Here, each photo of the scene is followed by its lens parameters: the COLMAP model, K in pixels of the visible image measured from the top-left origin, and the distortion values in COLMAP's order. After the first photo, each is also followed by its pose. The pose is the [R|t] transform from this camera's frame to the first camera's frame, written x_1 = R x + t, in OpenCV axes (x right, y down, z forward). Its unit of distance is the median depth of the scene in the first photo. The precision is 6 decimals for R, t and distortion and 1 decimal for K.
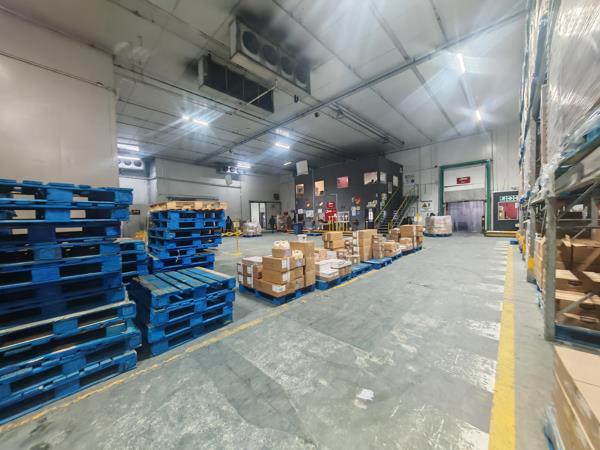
lens RADIAL K [[223.1, 0, 303.6], [0, 223.1, 222.4], [0, 0, 1]] dist [-0.001145, -0.000060]
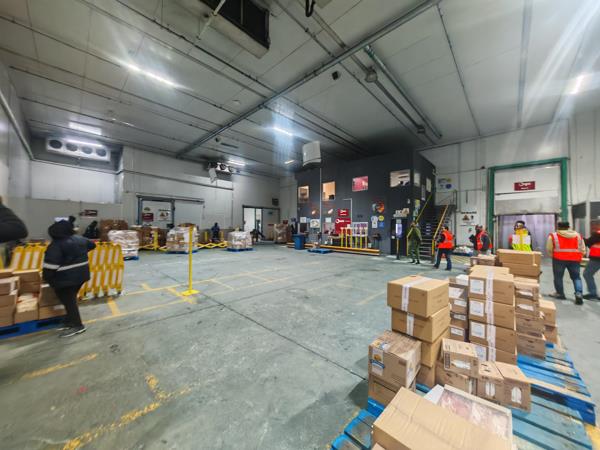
lens RADIAL K [[223.1, 0, 297.5], [0, 223.1, 225.5], [0, 0, 1]] dist [-0.001145, -0.000060]
pose [[0.998855, 0.036959, -0.030375, -0.011394], [-0.037884, 0.998817, -0.030478, -0.005489], [0.029213, 0.031594, 0.999074, 0.231177]]
